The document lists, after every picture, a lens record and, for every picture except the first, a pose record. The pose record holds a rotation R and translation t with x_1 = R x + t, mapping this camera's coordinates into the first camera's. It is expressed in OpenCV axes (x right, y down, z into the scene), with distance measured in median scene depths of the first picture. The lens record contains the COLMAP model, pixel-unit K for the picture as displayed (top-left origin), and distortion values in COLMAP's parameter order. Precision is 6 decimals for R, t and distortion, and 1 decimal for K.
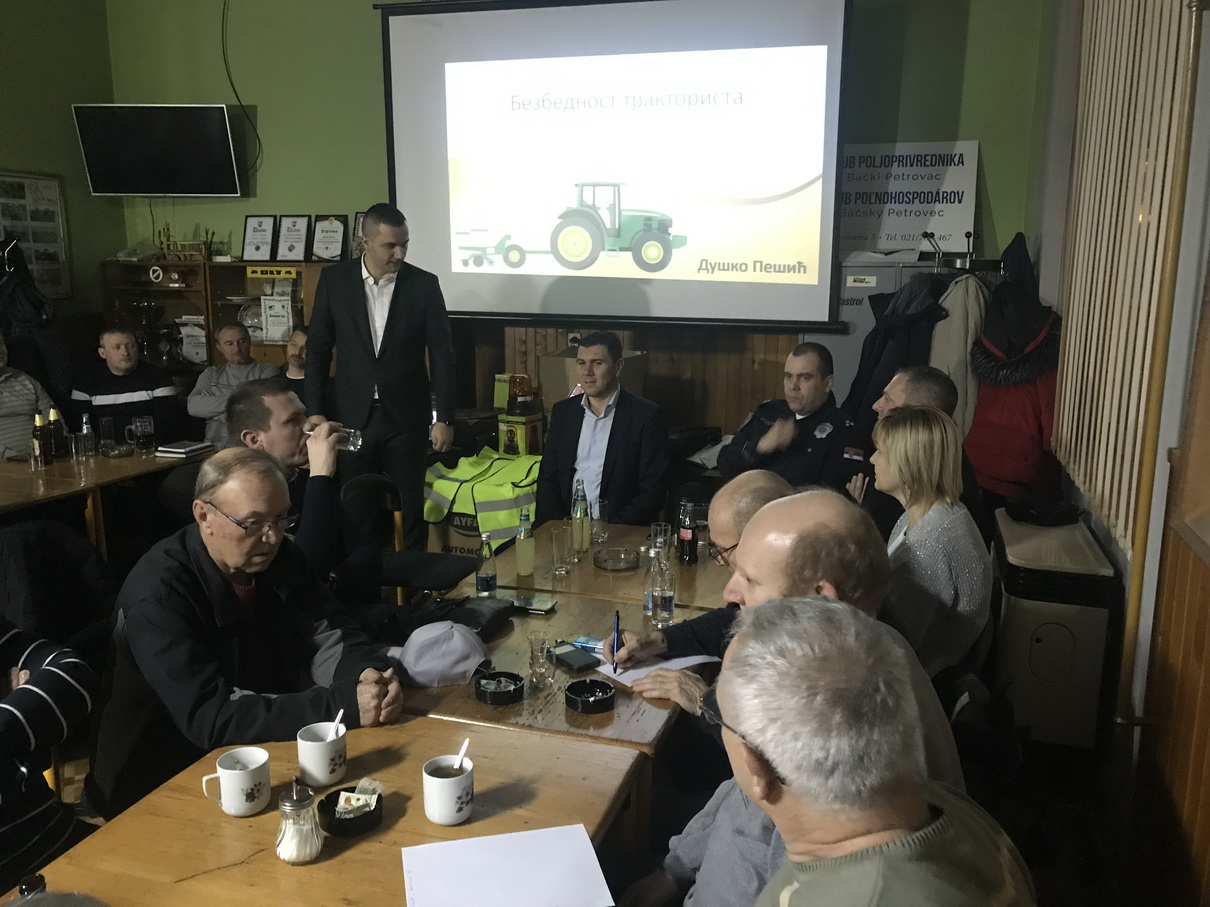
lens RADIAL K [[999.1, 0, 638.7], [0, 999.1, 452.4], [0, 0, 1]] dist [0.003167, 0.013569]
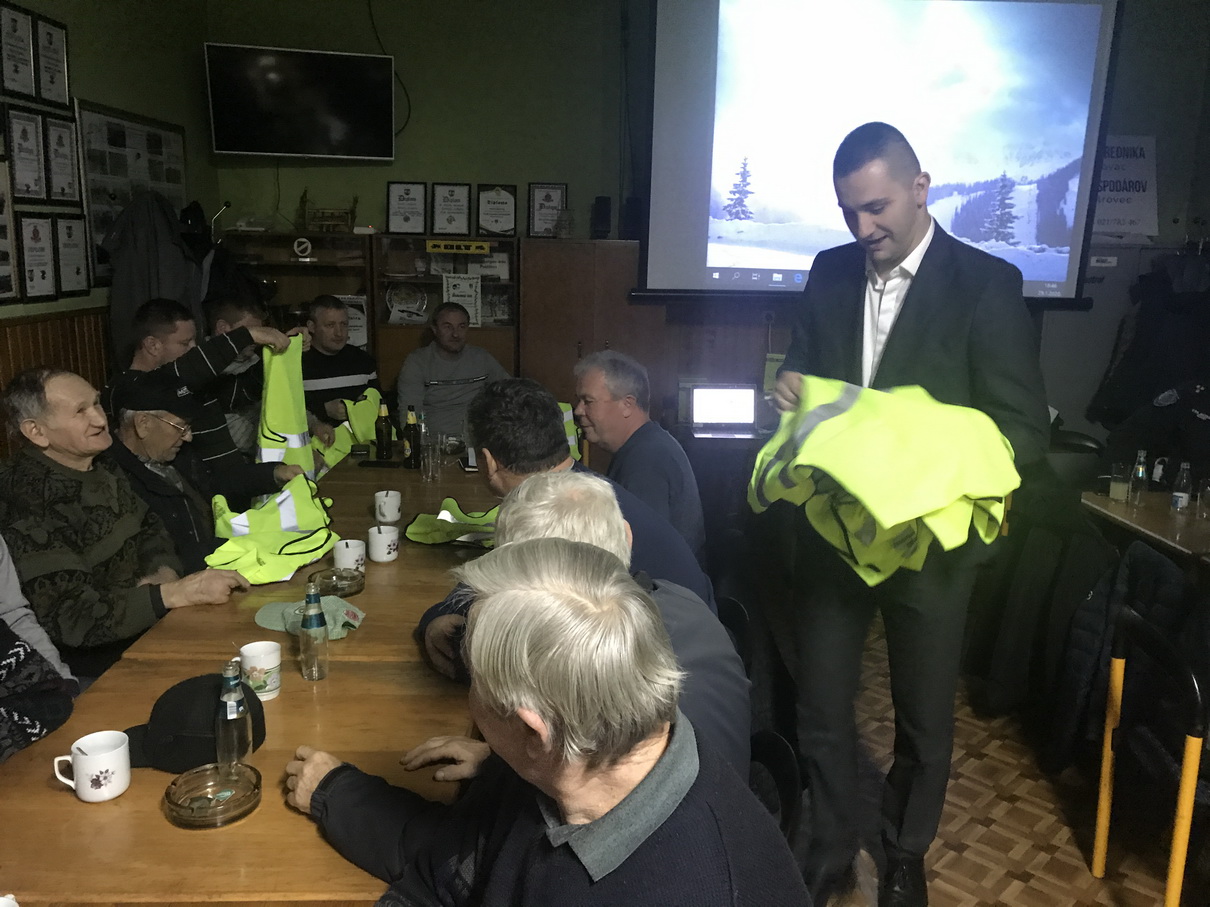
lens RADIAL K [[999.1, 0, 598.2], [0, 999.1, 460.1], [0, 0, 1]] dist [0.003167, 0.013569]
pose [[0.948964, -0.054077, 0.310714, -0.519539], [0.045272, 0.998344, 0.035484, -0.013615], [-0.312118, -0.019606, 0.949841, 0.096245]]
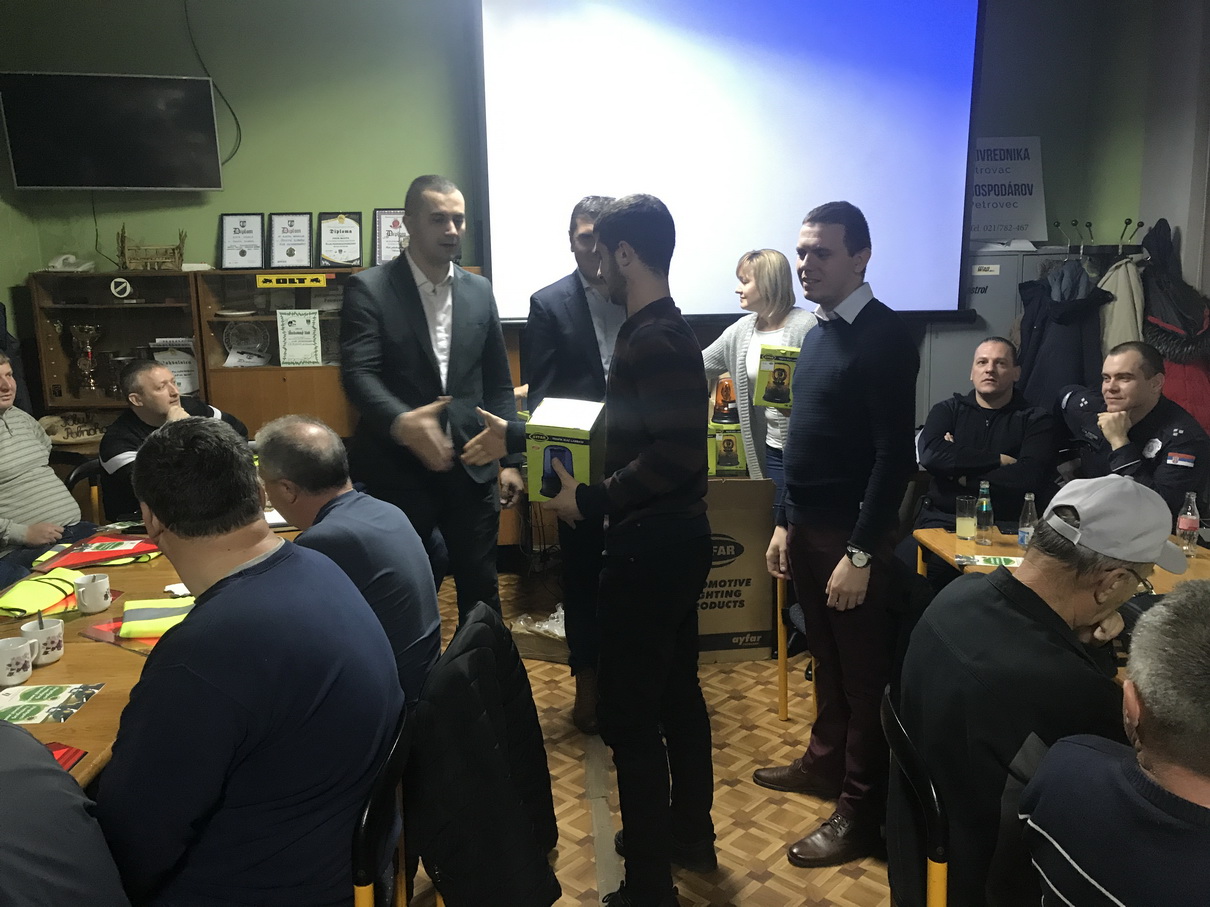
lens RADIAL K [[999.1, 0, 616.5], [0, 999.1, 445.2], [0, 0, 1]] dist [0.003167, 0.013569]
pose [[0.941072, -0.082599, 0.327965, -0.383320], [0.086878, 0.996218, 0.001611, -0.020383], [-0.326858, 0.026977, 0.944688, 0.122740]]
